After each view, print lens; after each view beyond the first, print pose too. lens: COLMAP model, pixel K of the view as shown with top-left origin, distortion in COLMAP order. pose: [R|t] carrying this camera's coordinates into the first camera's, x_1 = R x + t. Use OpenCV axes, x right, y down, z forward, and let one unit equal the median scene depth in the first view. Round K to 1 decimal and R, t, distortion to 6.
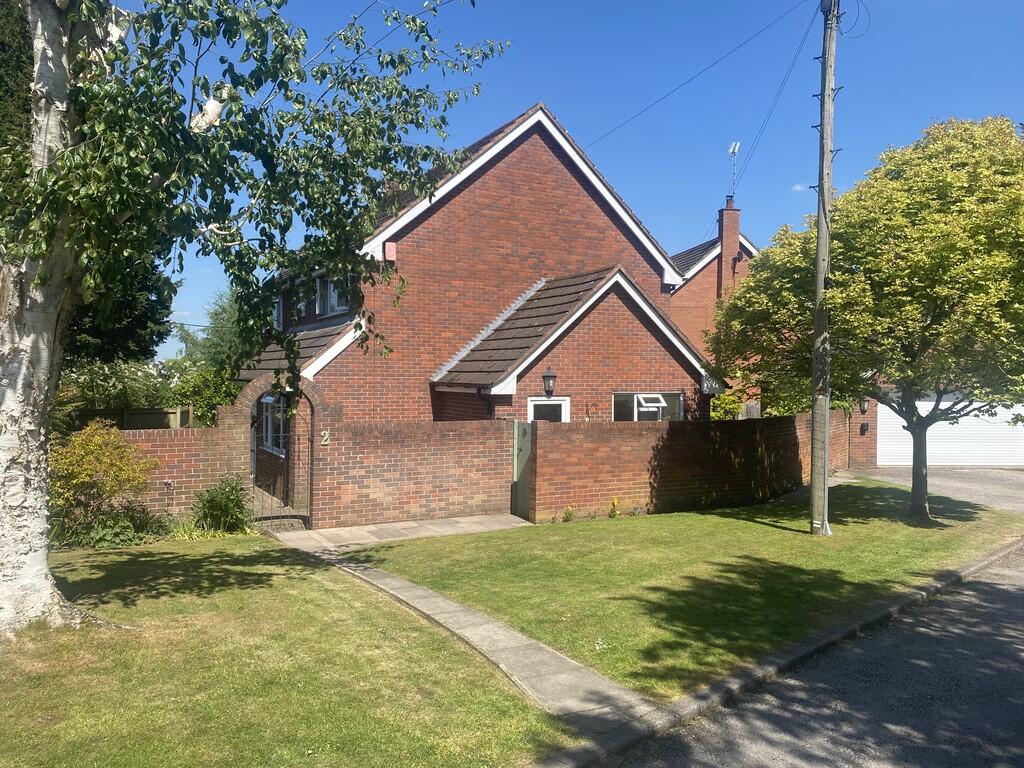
lens RADIAL K [[771.1, 0, 522.8], [0, 771.1, 390.3], [0, 0, 1]] dist [0.026235, 0.028734]
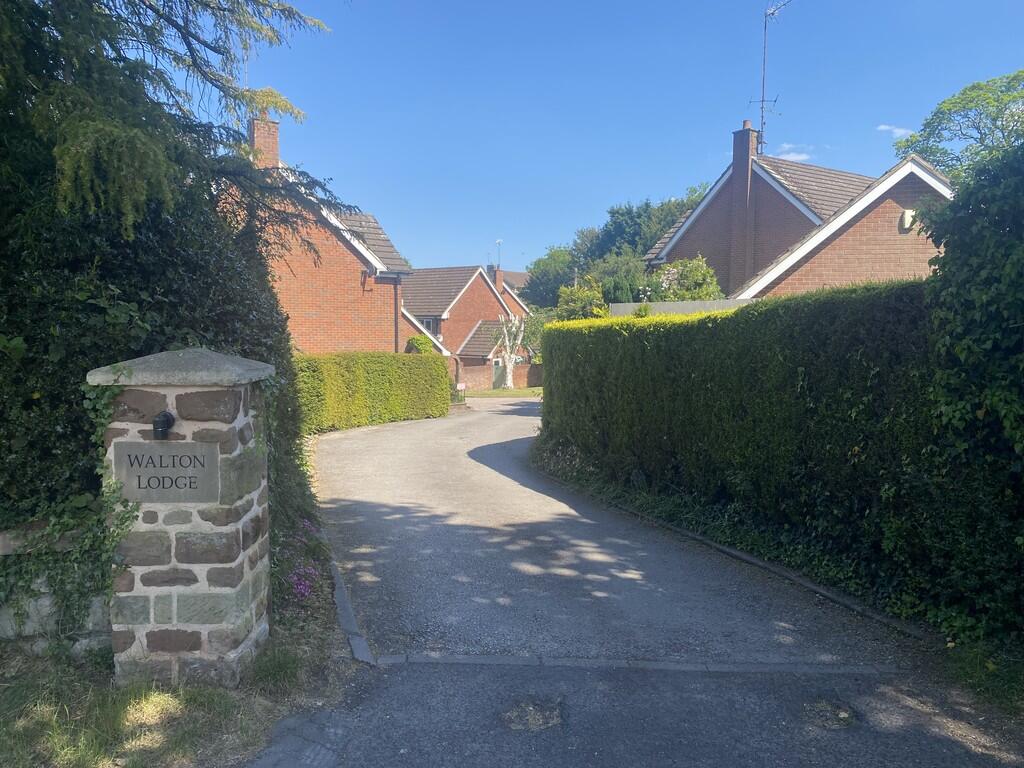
lens RADIAL K [[771.1, 0, 513.0], [0, 771.1, 383.2], [0, 0, 1]] dist [0.026235, 0.028734]
pose [[0.903313, -0.036109, 0.427460, -1.616880], [0.016087, 0.998602, 0.050360, -0.062460], [-0.428681, -0.038614, 0.902630, -2.531129]]
